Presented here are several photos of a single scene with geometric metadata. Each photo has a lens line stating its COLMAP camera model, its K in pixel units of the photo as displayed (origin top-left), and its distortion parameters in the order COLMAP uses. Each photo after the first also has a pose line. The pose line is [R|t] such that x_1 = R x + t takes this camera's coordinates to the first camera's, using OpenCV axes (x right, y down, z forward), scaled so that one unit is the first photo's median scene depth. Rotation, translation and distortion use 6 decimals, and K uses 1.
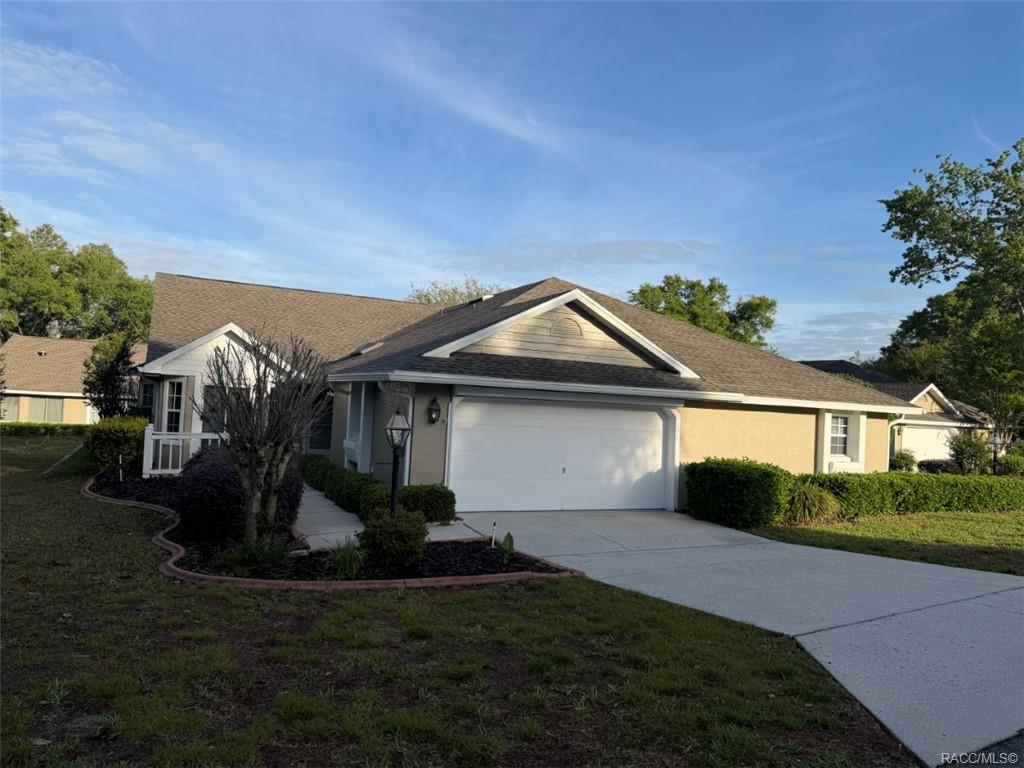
lens RADIAL K [[718.7, 0, 508.0], [0, 718.7, 381.0], [0, 0, 1]] dist [0.061813, -0.098591]
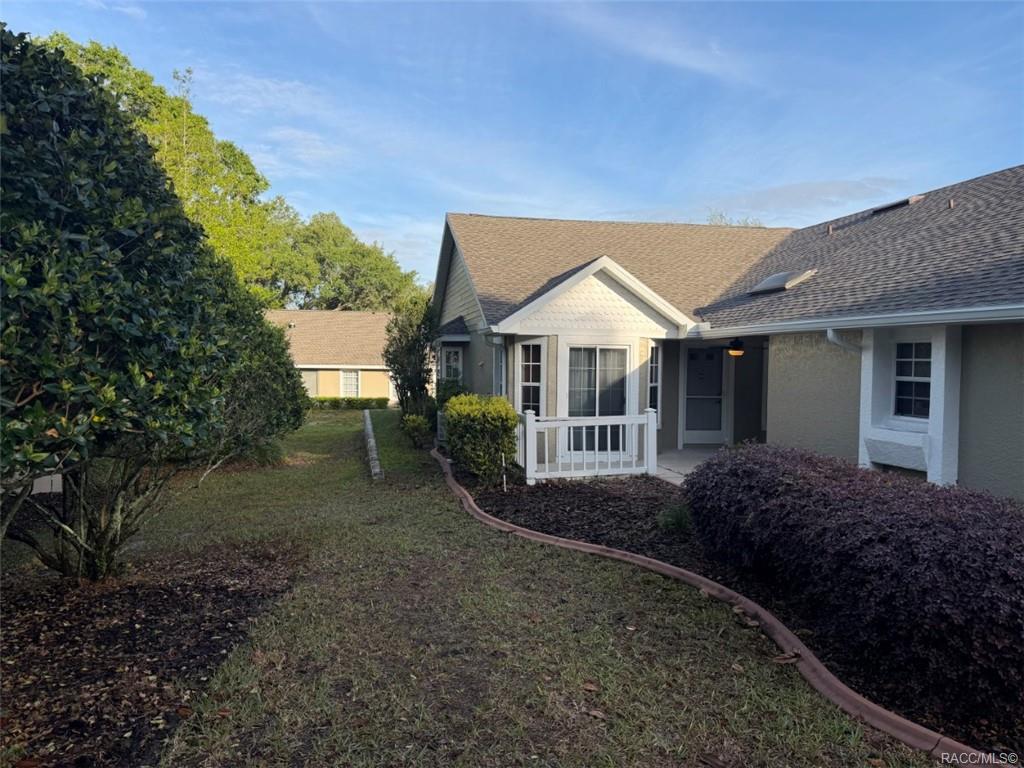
lens RADIAL K [[707.2, 0, 505.9], [0, 707.2, 381.6], [0, 0, 1]] dist [0.092764, -0.132306]
pose [[0.971102, -0.034967, -0.236091, -0.317817], [0.048796, 0.997402, 0.052988, -0.000573], [0.233624, -0.062977, 0.970285, 0.306229]]
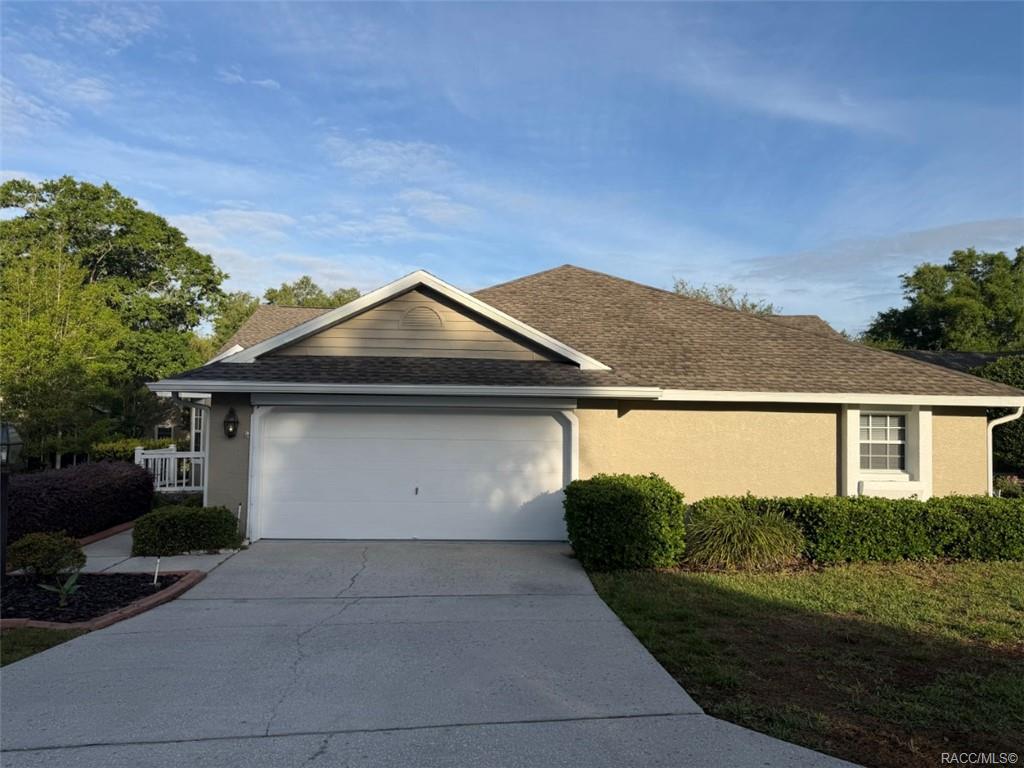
lens RADIAL K [[719.9, 0, 527.5], [0, 719.9, 391.4], [0, 0, 1]] dist [0.046723, -0.096097]
pose [[0.907773, -0.049865, -0.416488, 0.410452], [0.044929, 0.998756, -0.021651, 0.025490], [0.417049, 0.000942, 0.908883, 0.226254]]
